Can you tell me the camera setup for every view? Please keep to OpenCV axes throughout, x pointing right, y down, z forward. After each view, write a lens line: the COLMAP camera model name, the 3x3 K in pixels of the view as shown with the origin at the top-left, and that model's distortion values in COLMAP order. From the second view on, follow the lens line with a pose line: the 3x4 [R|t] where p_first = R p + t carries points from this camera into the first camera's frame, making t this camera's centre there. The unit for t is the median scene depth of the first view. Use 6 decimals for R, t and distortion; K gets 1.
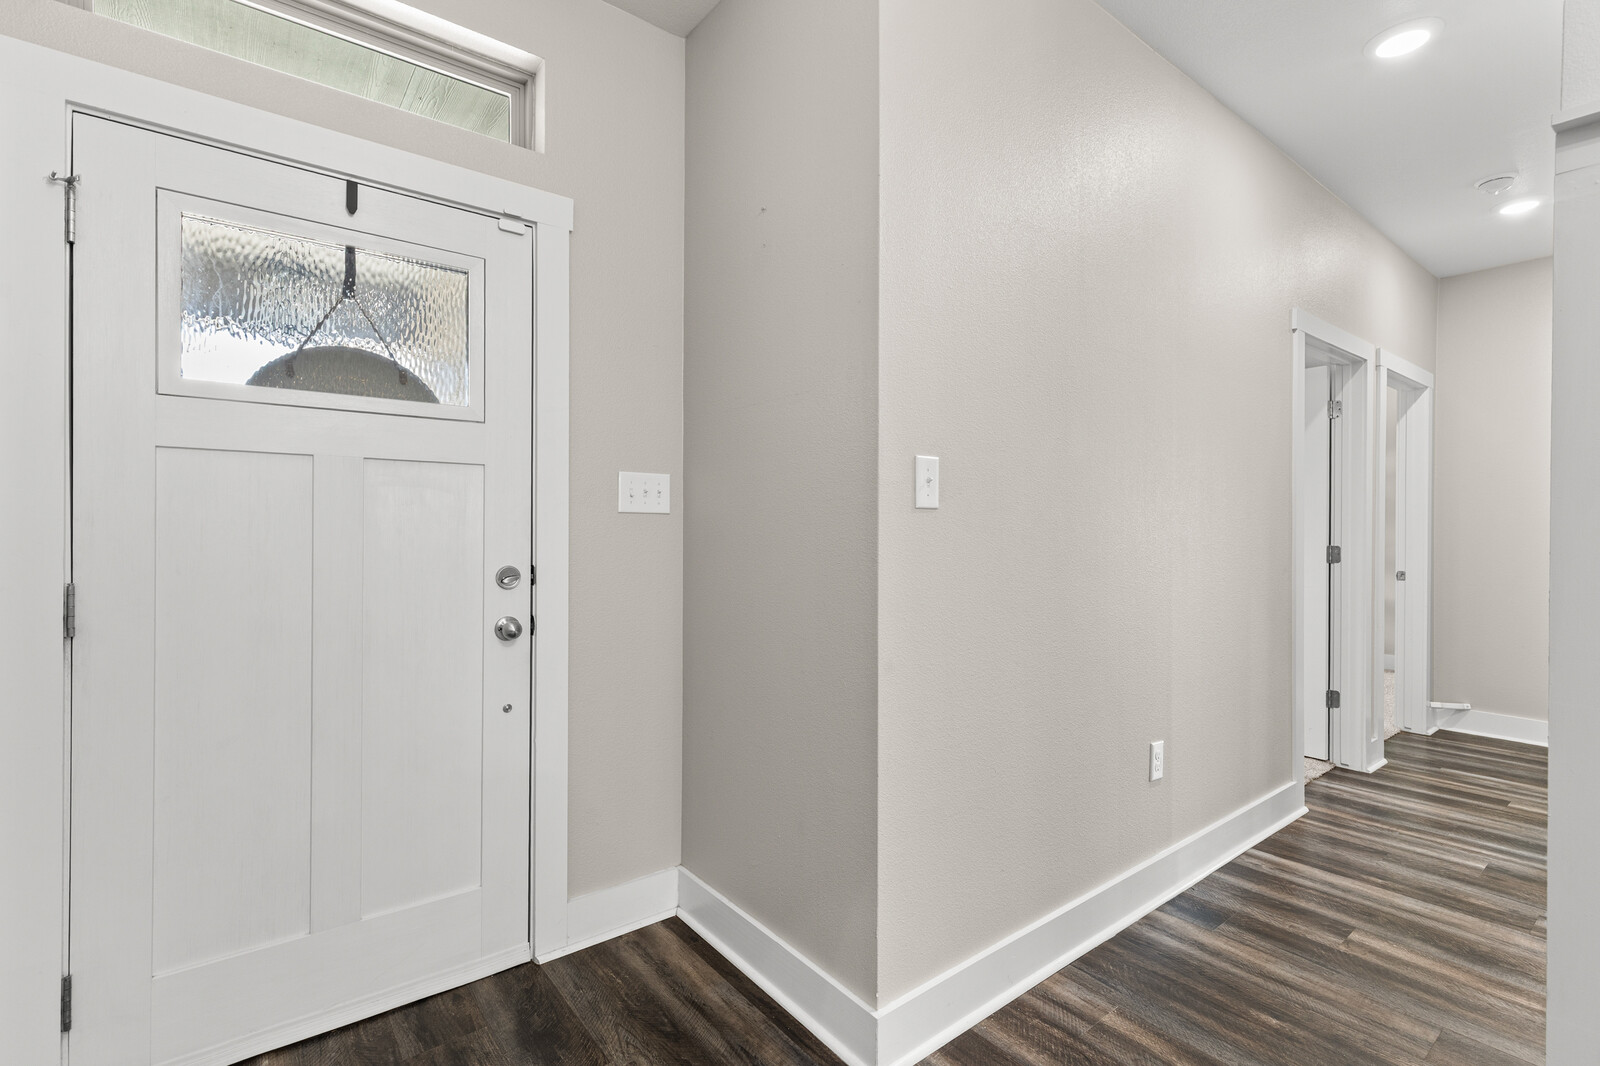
lens RADIAL K [[726.7, 0, 797.6], [0, 726.7, 532.9], [0, 0, 1]] dist [0.008255, 0.000465]
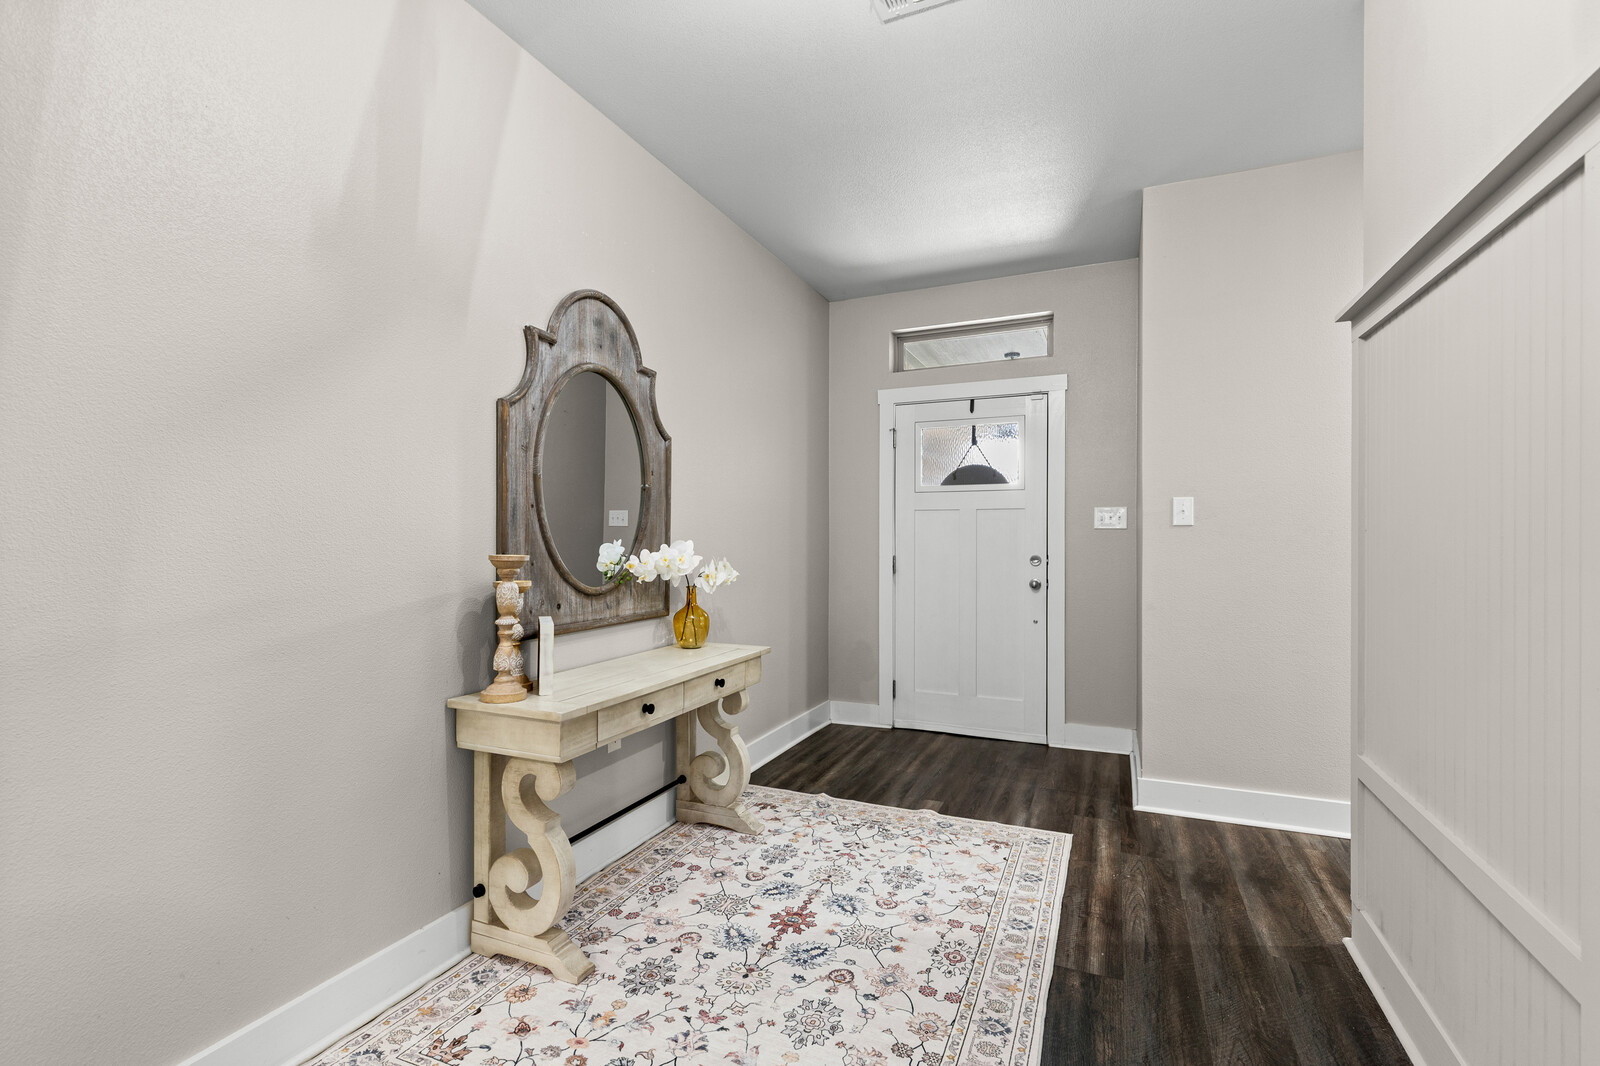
lens RADIAL K [[726.7, 0, 795.7], [0, 726.7, 539.6], [0, 0, 1]] dist [0.008255, 0.000465]
pose [[0.483802, 0.000742, -0.875177, 1.122115], [-0.001278, 0.999999, 0.000142, -0.000297], [0.875176, 0.001050, 0.483803, -0.645563]]
